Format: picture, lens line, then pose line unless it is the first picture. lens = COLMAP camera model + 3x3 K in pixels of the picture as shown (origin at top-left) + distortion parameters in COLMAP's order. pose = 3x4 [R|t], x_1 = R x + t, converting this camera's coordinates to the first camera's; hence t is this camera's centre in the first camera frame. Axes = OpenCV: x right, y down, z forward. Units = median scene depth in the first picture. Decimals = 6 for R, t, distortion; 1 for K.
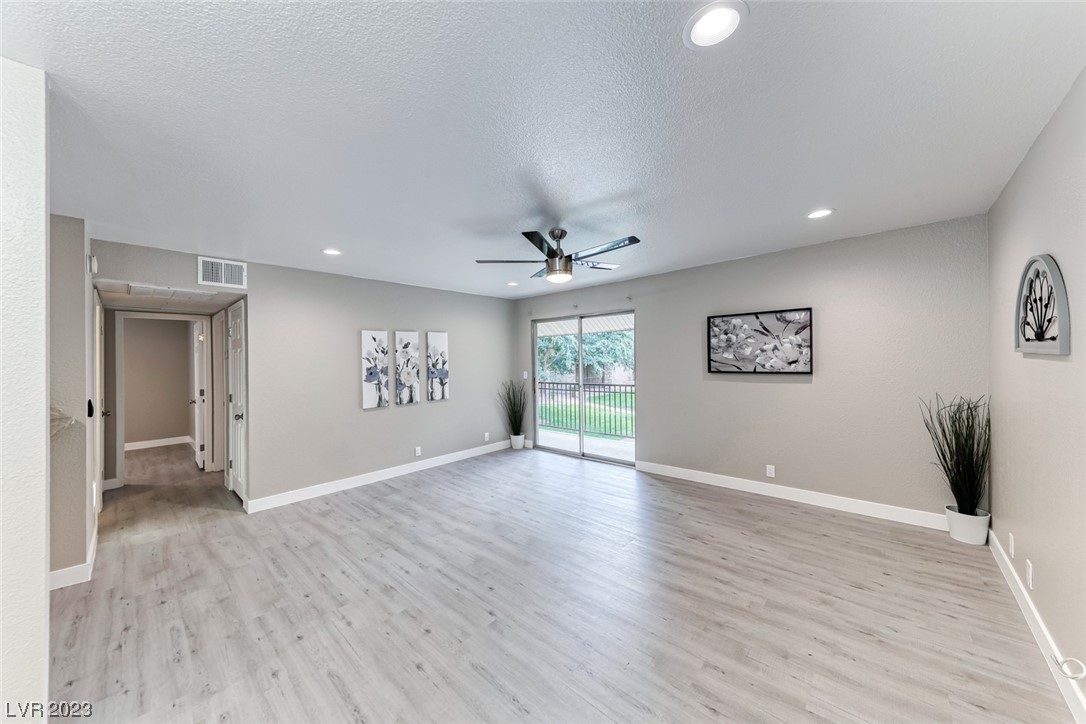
lens RADIAL K [[378.2, 0, 540.3], [0, 378.2, 358.9], [0, 0, 1]] dist [0.020075, -0.007383]
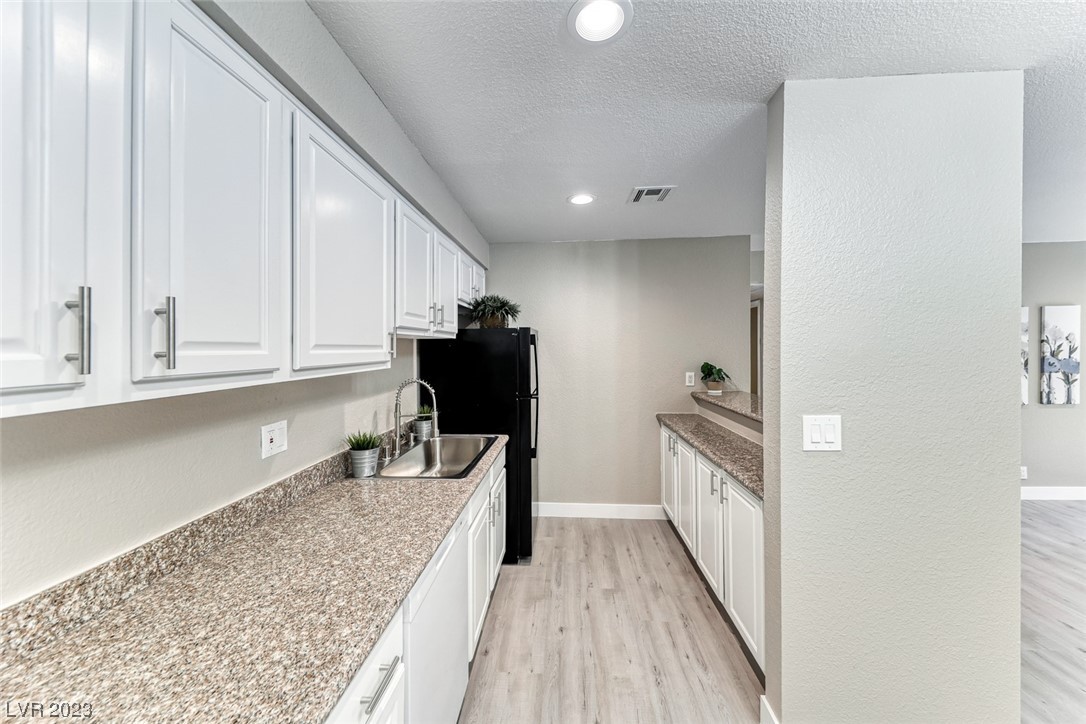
lens RADIAL K [[379.9, 0, 540.2], [0, 379.9, 348.2], [0, 0, 1]] dist [-0.000406, -0.000076]
pose [[0.626464, 0.012379, -0.779352, -0.436436], [0.004325, 0.999803, 0.019357, -0.014323], [0.779438, -0.015497, 0.626287, -0.213938]]
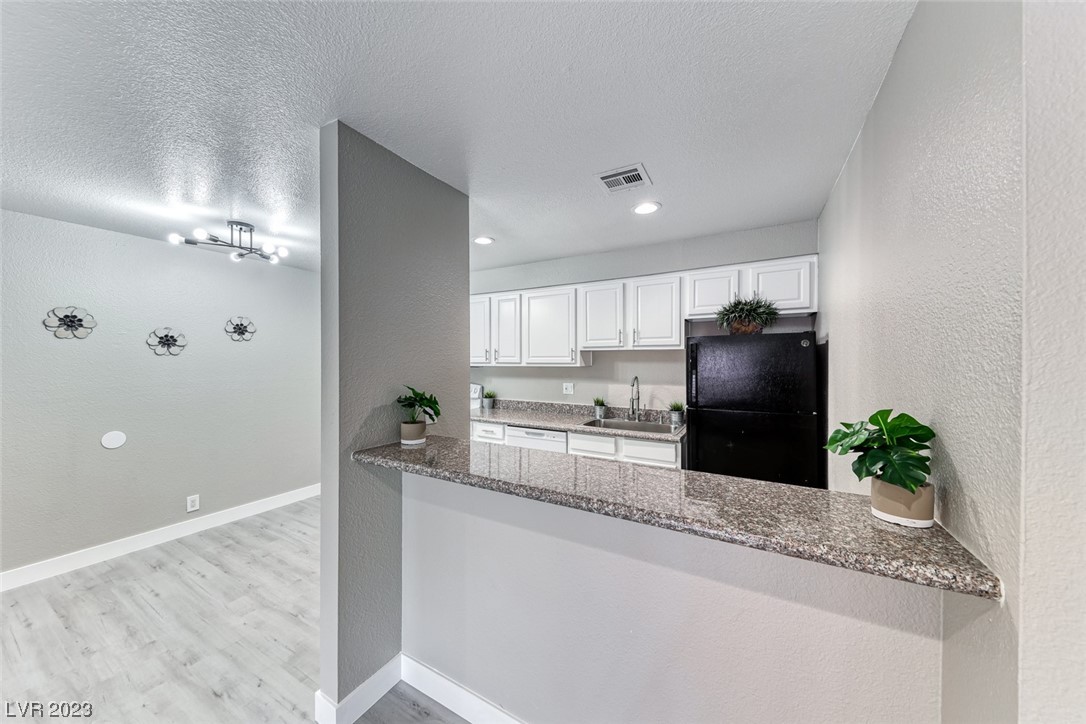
lens RADIAL K [[372.7, 0, 538.9], [0, 372.7, 359.8], [0, 0, 1]] dist [0.016426, -0.005530]
pose [[-0.975170, 0.020337, -0.220524, -0.571847], [0.020294, 0.999791, 0.002461, -0.005278], [0.220527, -0.002075, -0.975379, 0.775271]]
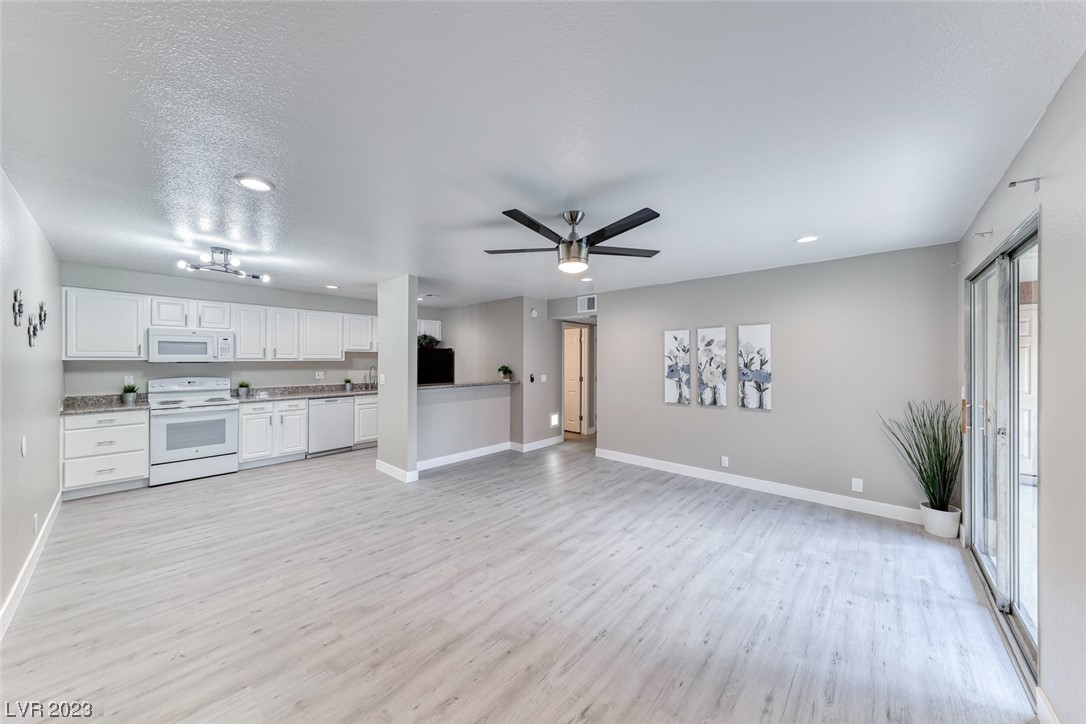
lens RADIAL K [[369.2, 0, 539.2], [0, 369.2, 358.2], [0, 0, 1]] dist [0.028376, -0.009617]
pose [[0.008070, 0.015885, -0.999841, 0.699752], [0.002766, 0.999870, 0.015908, -0.017214], [0.999964, -0.002894, 0.008025, 0.721661]]
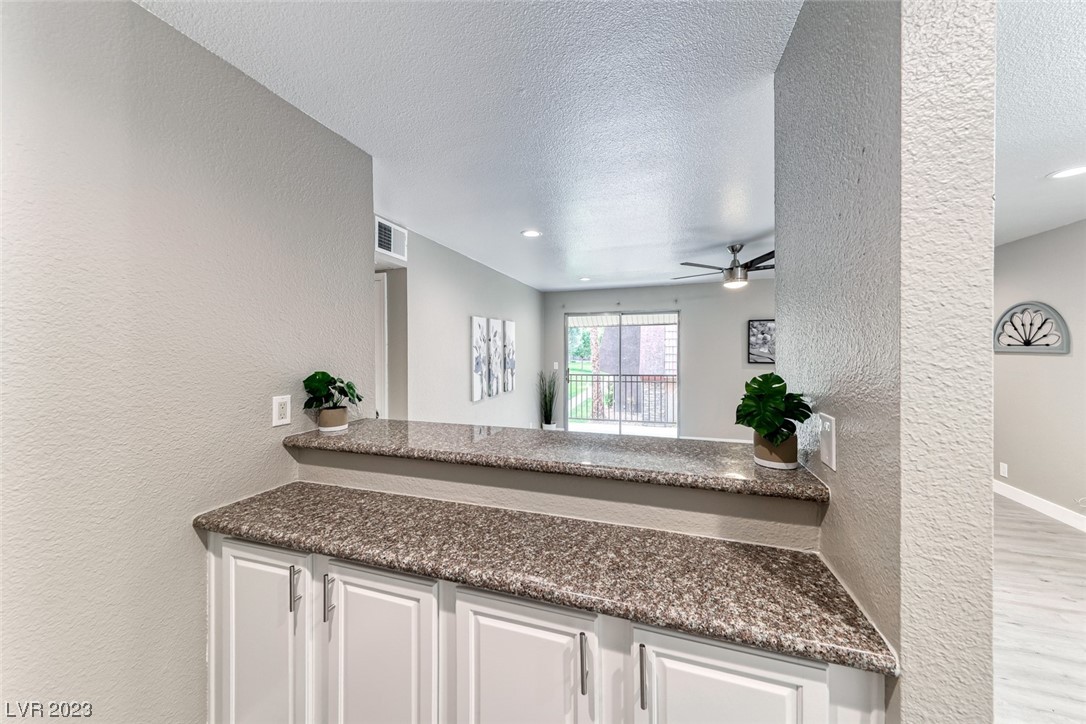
lens RADIAL K [[378.2, 0, 540.3], [0, 378.2, 358.9], [0, 0, 1]] dist [0.020075, -0.007383]
pose [[0.910027, 0.006237, 0.414502, -0.807298], [-0.015382, 0.999706, 0.018727, 0.008930], [-0.414263, -0.023418, 0.909856, 0.116746]]
